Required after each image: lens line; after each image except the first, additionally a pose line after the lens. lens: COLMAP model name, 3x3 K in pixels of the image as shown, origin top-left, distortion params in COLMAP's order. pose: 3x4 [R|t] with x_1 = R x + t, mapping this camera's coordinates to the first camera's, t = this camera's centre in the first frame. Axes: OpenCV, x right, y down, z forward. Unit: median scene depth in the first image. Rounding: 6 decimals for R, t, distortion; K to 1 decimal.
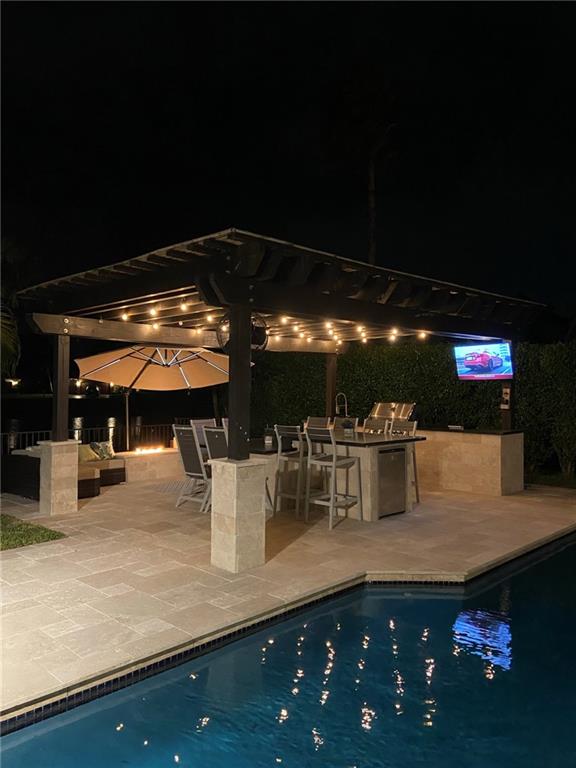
lens RADIAL K [[587.2, 0, 300.5], [0, 587.2, 385.5], [0, 0, 1]] dist [0.116239, -0.159354]
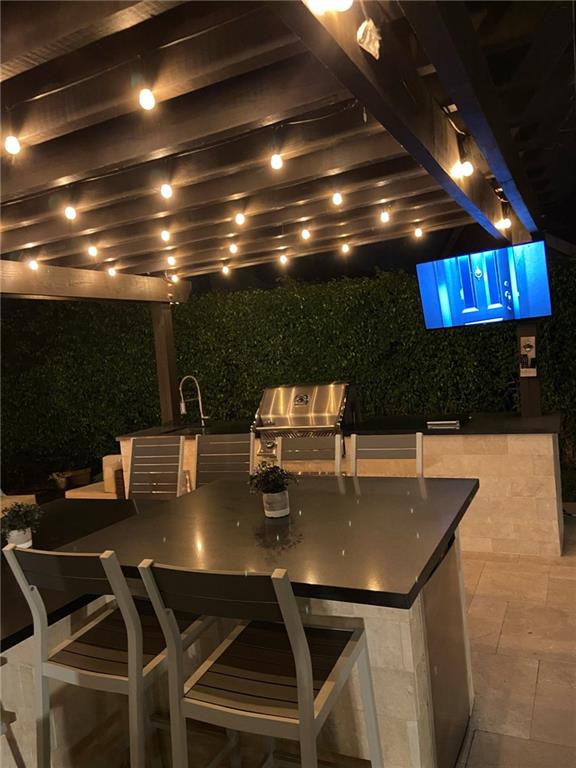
lens RADIAL K [[587.2, 0, 300.5], [0, 587.2, 385.5], [0, 0, 1]] dist [0.116239, -0.159354]
pose [[0.947302, -0.105099, 0.302610, 0.004376], [0.091165, 0.994036, 0.059850, -0.001365], [-0.307095, -0.029109, 0.951234, 0.576985]]
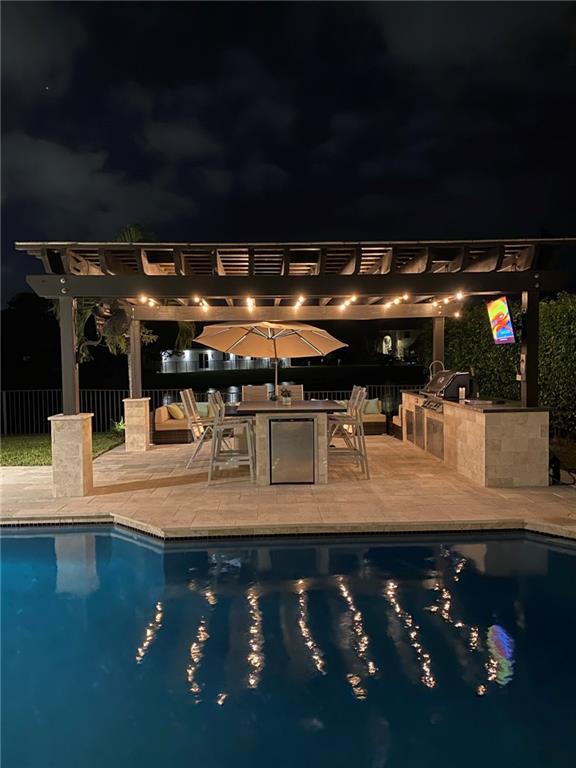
lens RADIAL K [[592.7, 0, 288.0], [0, 592.7, 384.0], [0, 0, 1]] dist [0.002277, -0.007064]
pose [[0.730279, 0.019689, -0.682865, 0.660393], [0.018321, 0.998661, 0.048386, 0.000122], [0.682903, -0.047846, 0.728940, 0.211197]]
